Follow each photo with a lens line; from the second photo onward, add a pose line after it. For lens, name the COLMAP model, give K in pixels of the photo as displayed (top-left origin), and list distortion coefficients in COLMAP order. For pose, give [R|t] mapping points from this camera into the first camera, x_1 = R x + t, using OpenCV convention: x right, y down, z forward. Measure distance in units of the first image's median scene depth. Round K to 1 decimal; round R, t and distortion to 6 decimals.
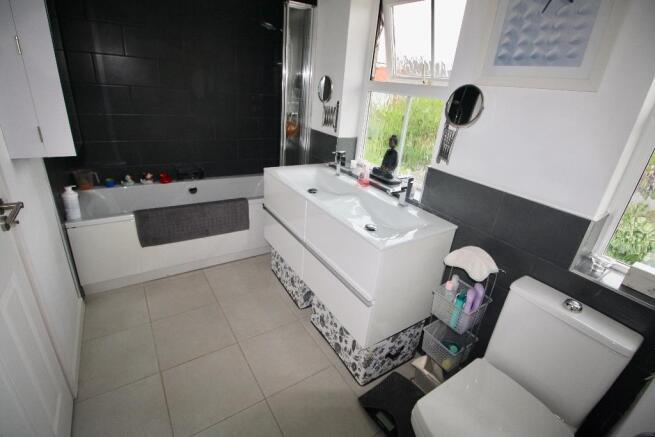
lens RADIAL K [[303.3, 0, 328.1], [0, 303.3, 212.8], [0, 0, 1]] dist [0.001310, -0.013018]
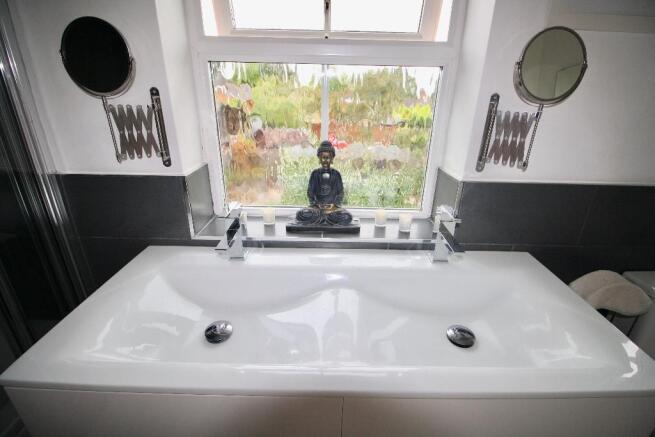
lens RADIAL K [[303.3, 0, 328.1], [0, 303.3, 212.8], [0, 0, 1]] dist [0.001310, -0.013018]
pose [[0.548643, -0.364345, 0.752492, -0.197944], [0.351739, 0.917108, 0.187596, -0.218442], [-0.758466, 0.161757, 0.631319, 0.615575]]
